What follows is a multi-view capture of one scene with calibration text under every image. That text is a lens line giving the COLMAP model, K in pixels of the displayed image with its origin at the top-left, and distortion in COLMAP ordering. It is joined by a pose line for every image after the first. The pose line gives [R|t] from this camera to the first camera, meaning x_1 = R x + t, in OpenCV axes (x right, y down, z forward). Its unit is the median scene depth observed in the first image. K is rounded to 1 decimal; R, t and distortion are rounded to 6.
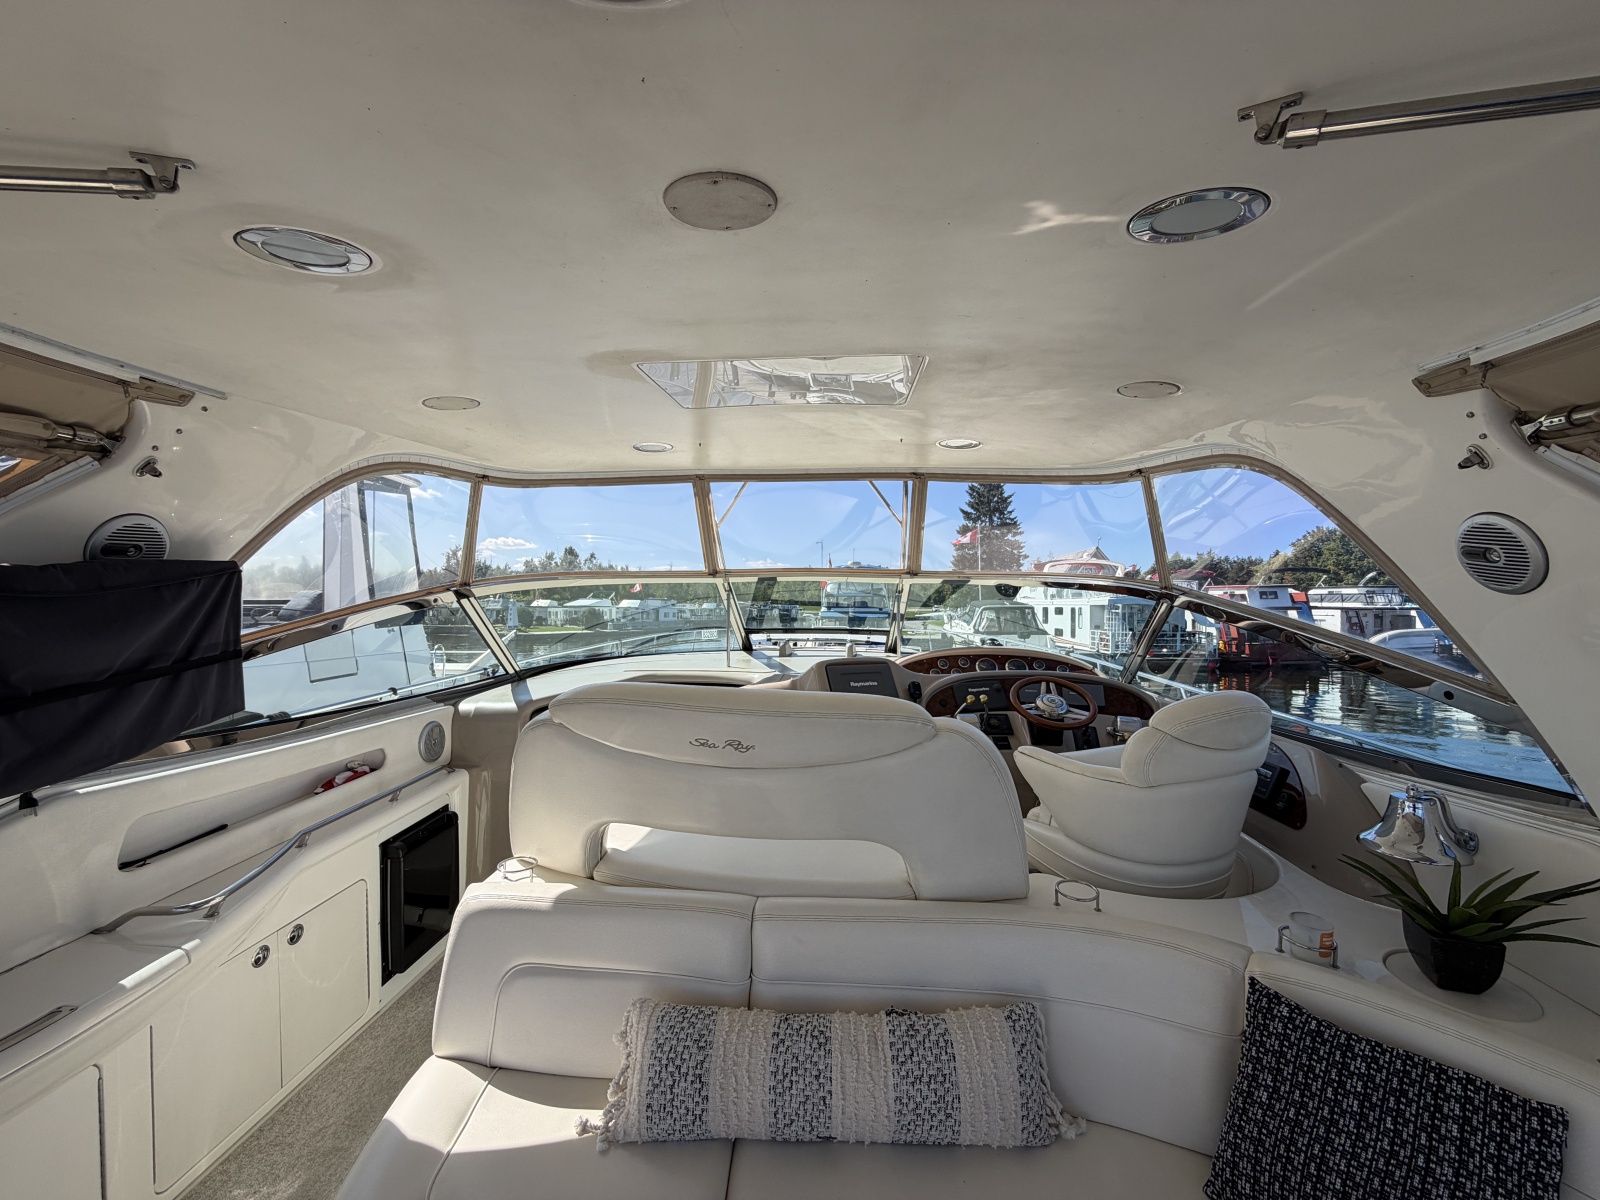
lens RADIAL K [[643.6, 0, 800.0], [0, 643.6, 587.7], [0, 0, 1]] dist [-0.000301, -0.000226]
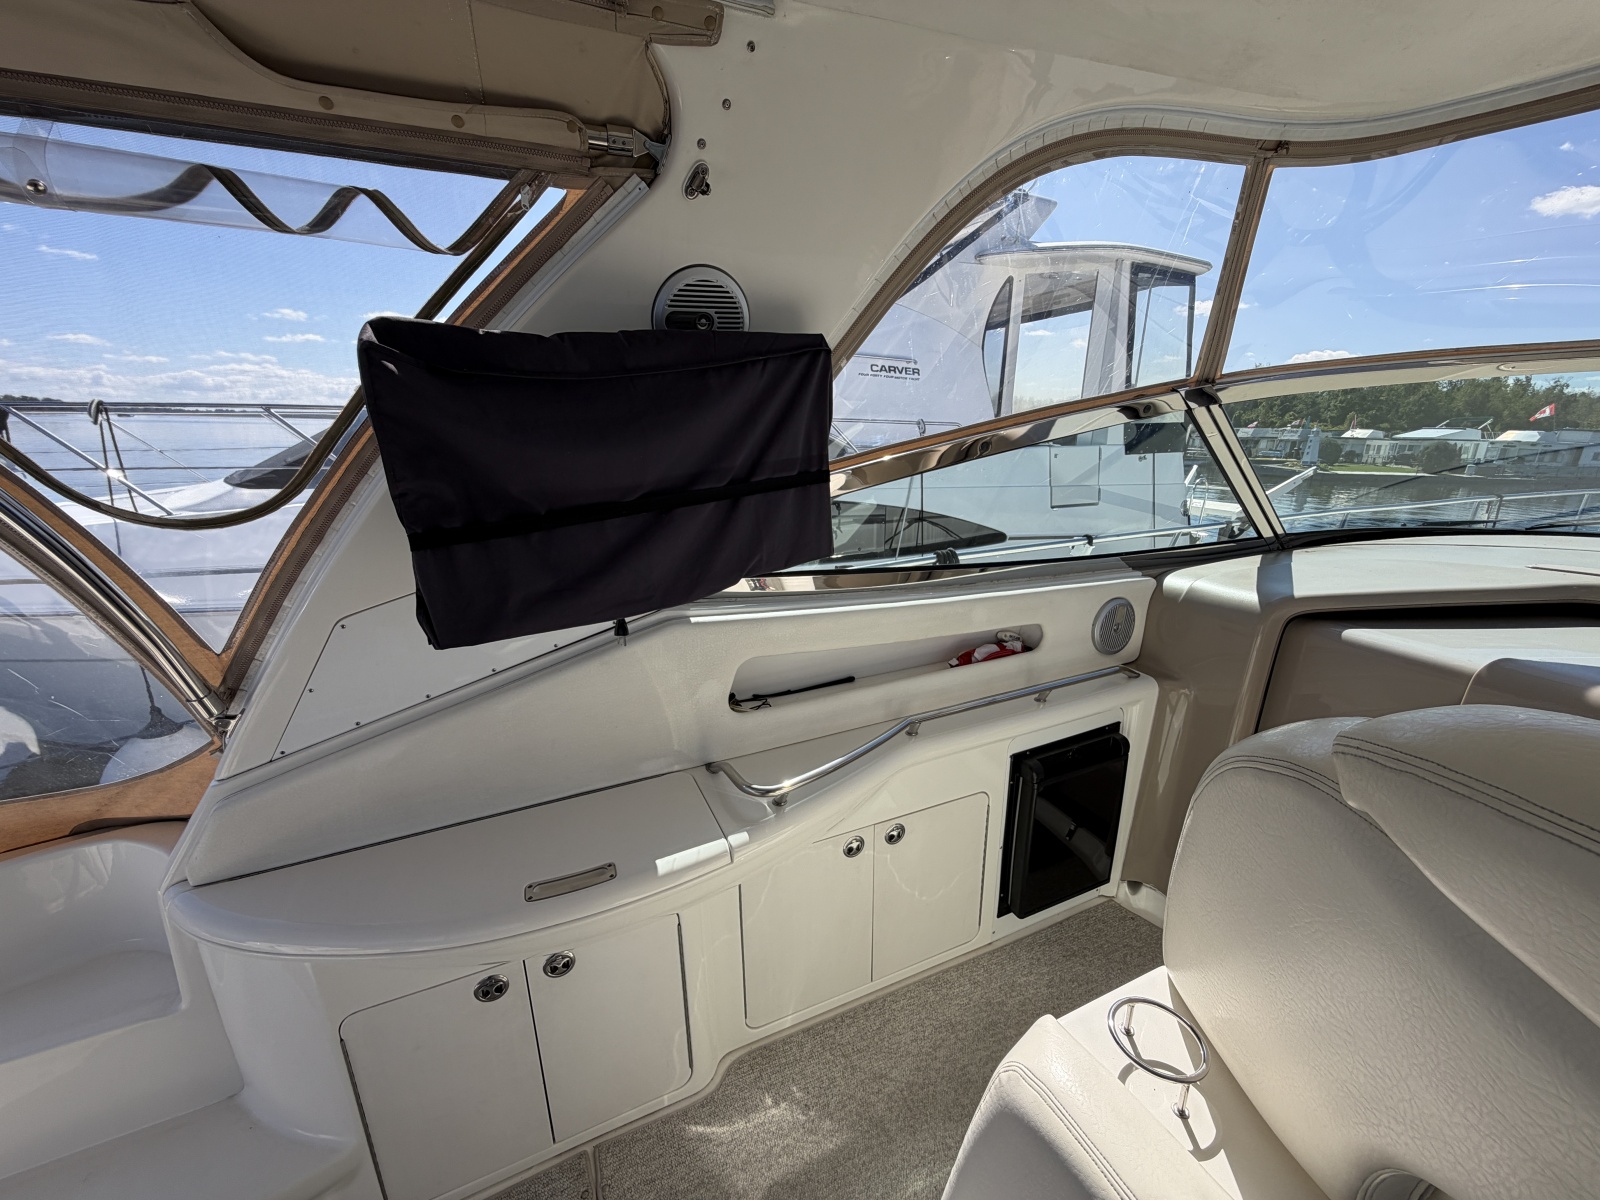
lens RADIAL K [[651.5, 0, 809.3], [0, 651.5, 615.8], [0, 0, 1]] dist [0.006706, 0.000129]
pose [[0.487394, 0.251481, -0.836184, -0.176866], [0.005088, 0.956795, 0.290720, 0.029818], [0.873167, -0.145950, 0.465056, 0.457194]]
